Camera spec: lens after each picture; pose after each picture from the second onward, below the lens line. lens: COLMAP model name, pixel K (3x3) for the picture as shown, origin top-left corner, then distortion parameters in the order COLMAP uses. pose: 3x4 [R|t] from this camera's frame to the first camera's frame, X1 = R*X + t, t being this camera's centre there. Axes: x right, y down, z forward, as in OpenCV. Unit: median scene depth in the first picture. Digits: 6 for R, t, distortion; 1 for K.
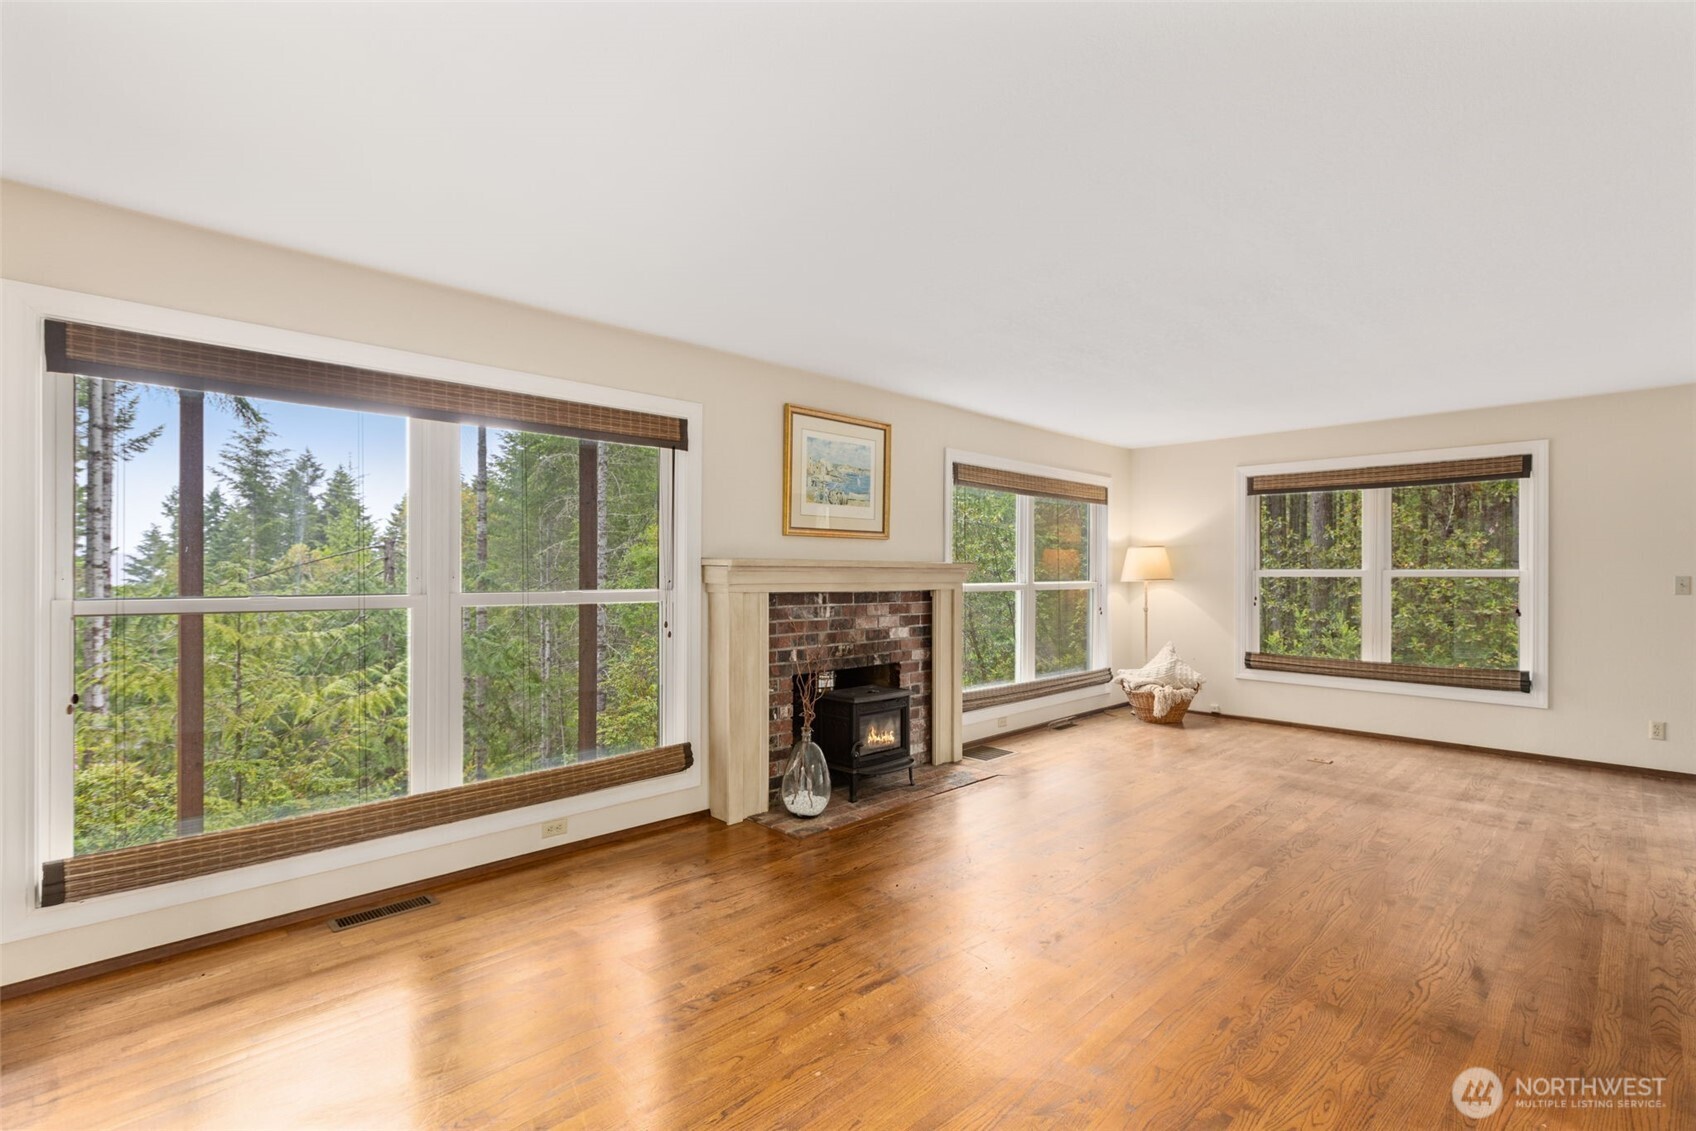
lens RADIAL K [[767.5, 0, 858.5], [0, 767.5, 568.5], [0, 0, 1]] dist [0.005706, -0.000639]
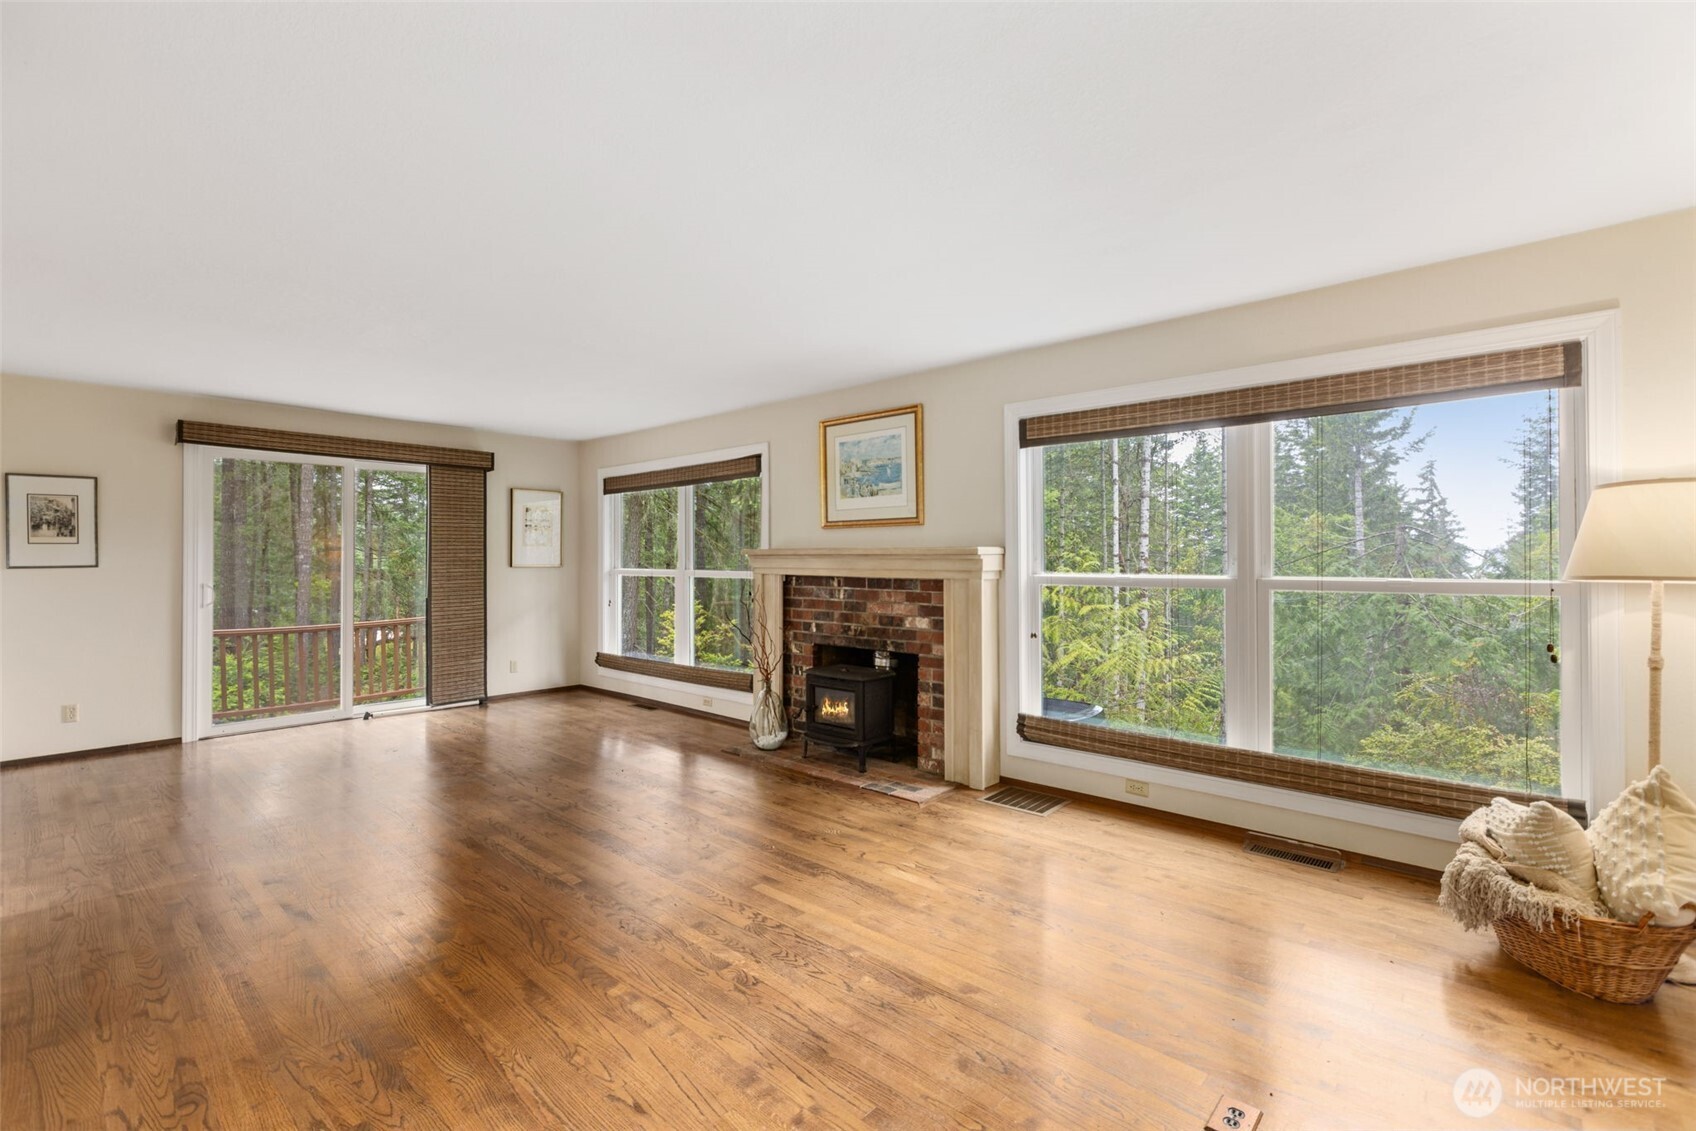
lens RADIAL K [[767.5, 0, 850.2], [0, 767.5, 570.2], [0, 0, 1]] dist [0.005706, -0.000639]
pose [[0.058836, 0.000873, -0.998267, 1.039557], [-0.006275, 0.999980, 0.000505, 0.019788], [0.998248, 0.006234, 0.058840, 0.901573]]
